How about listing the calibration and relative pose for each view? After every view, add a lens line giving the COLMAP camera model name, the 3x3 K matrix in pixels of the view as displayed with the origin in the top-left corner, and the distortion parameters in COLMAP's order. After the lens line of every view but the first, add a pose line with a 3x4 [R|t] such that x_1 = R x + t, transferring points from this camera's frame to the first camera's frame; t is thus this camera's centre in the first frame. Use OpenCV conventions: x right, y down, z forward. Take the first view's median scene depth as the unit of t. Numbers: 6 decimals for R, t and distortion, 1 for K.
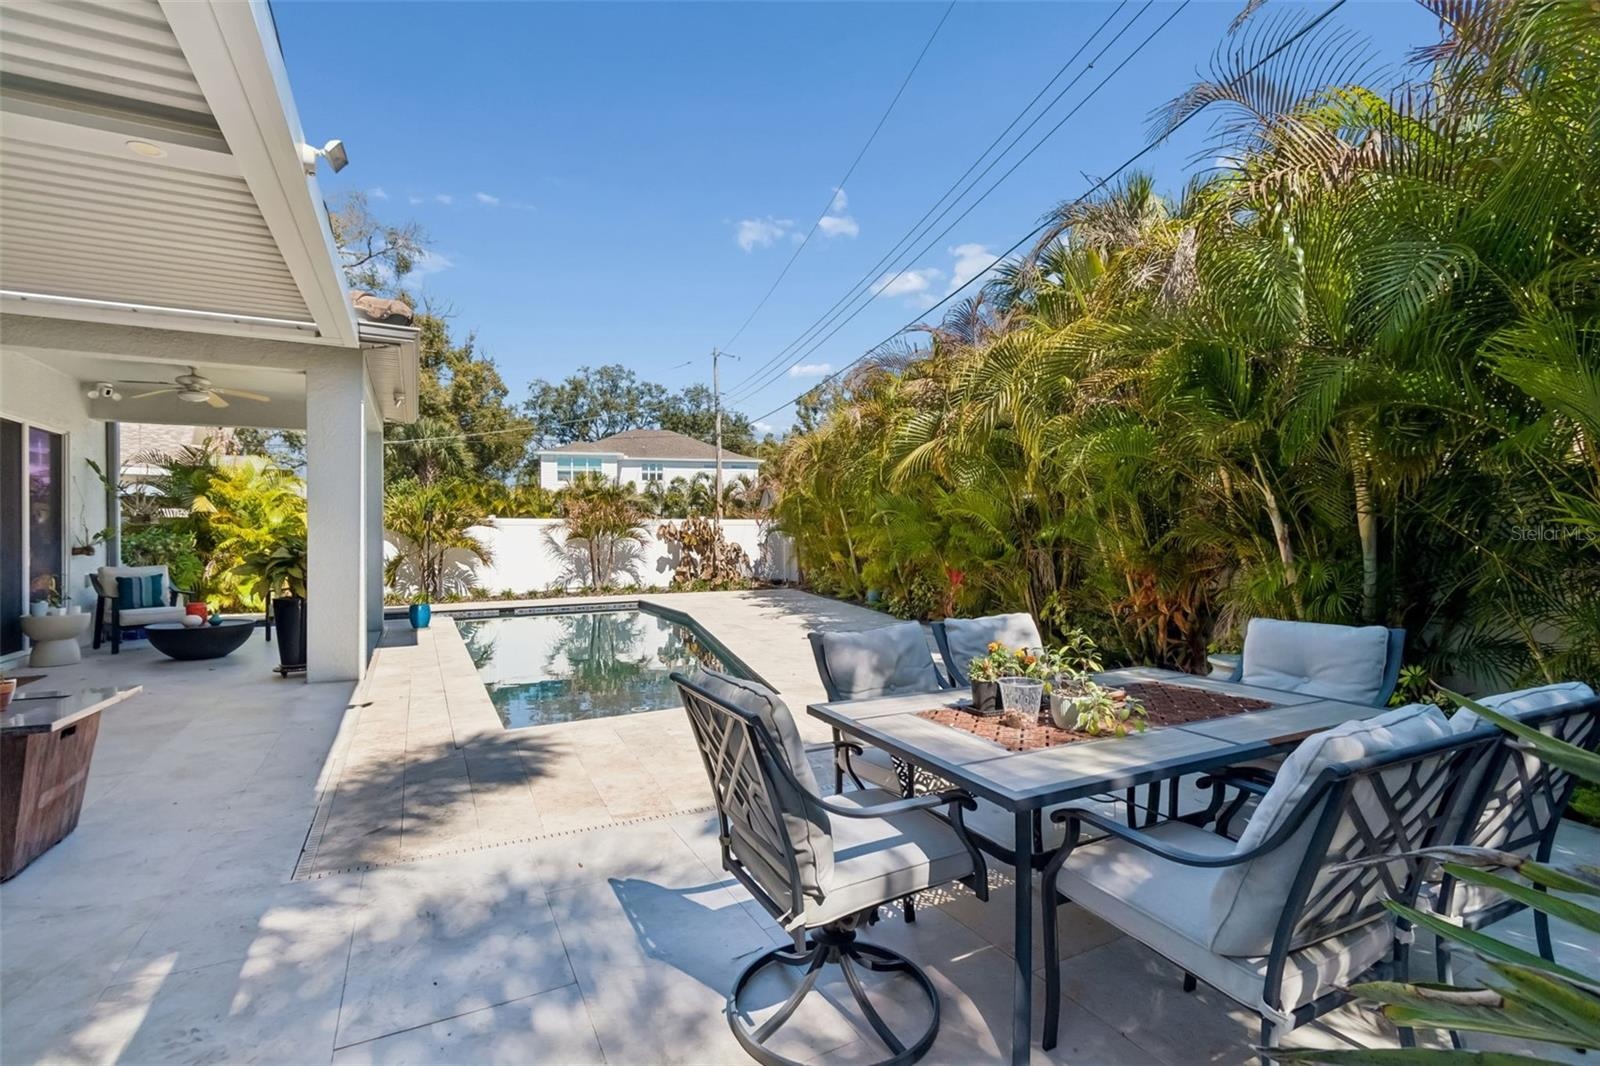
lens RADIAL K [[718.2, 0, 800.5], [0, 718.2, 530.6], [0, 0, 1]] dist [0.003412, -0.000229]
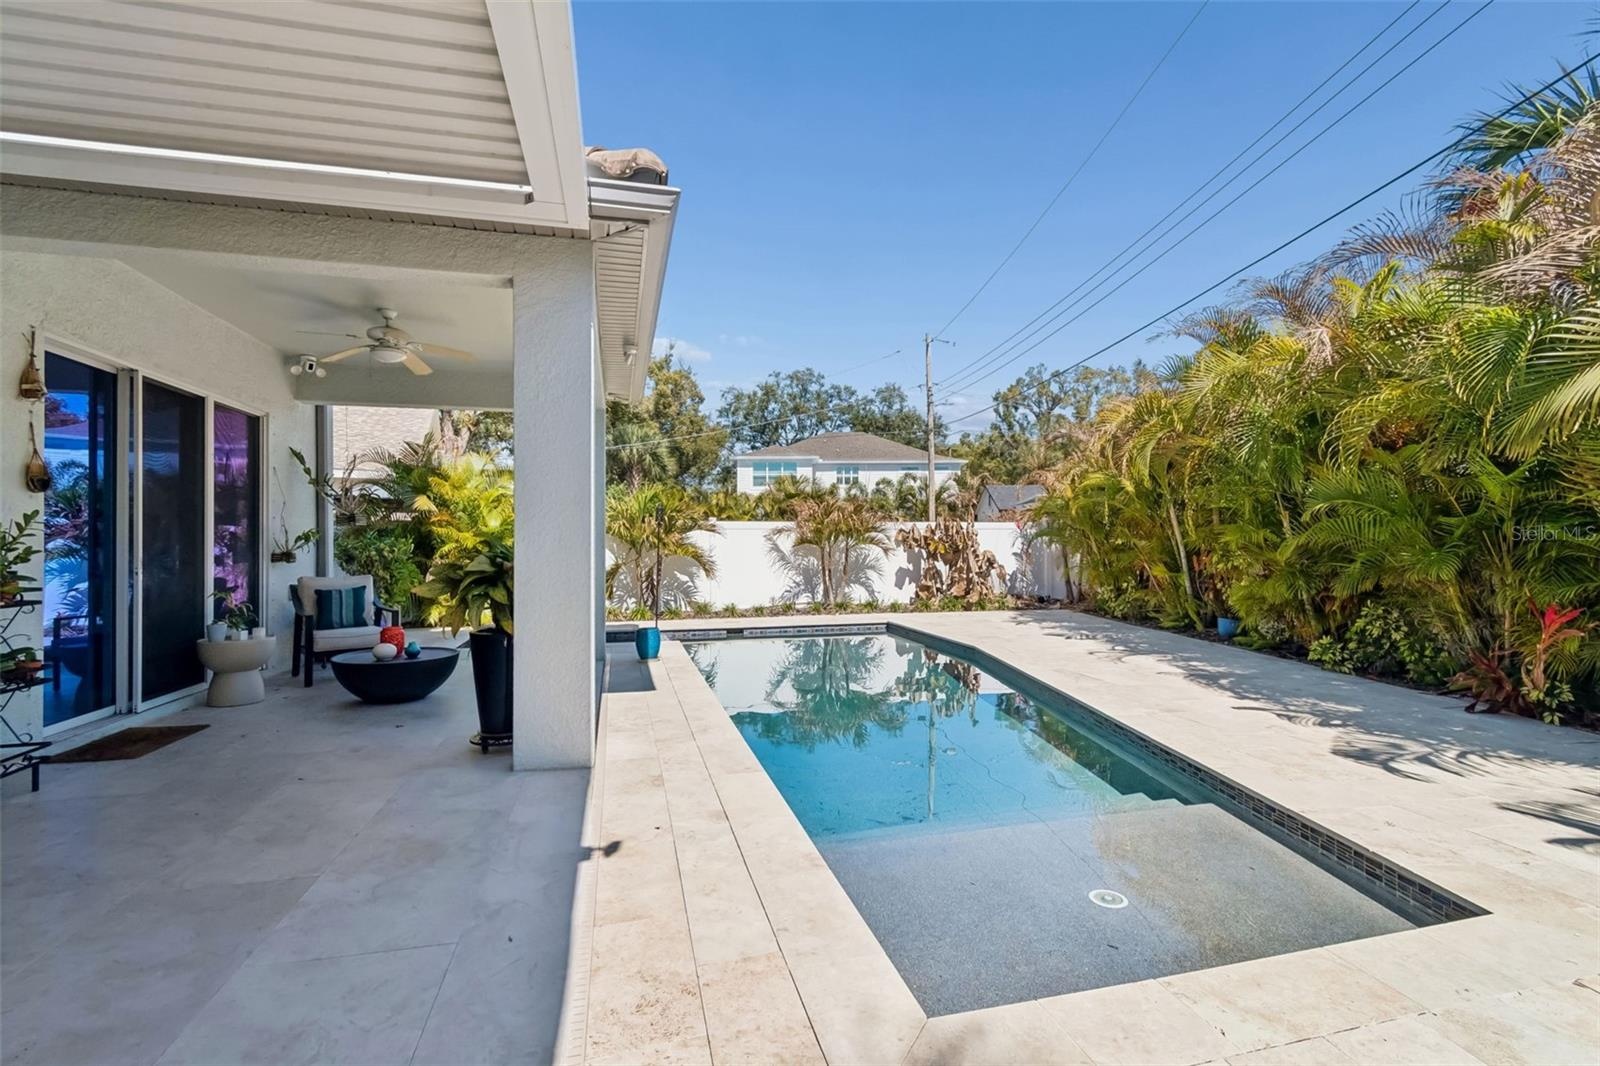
lens RADIAL K [[718.2, 0, 797.8], [0, 718.2, 538.2], [0, 0, 1]] dist [0.003412, -0.000229]
pose [[0.970408, 0.001135, -0.241468, -0.125654], [-0.001168, 0.999999, 0.000006, 0.003132], [0.241467, 0.000276, 0.970409, 0.192713]]
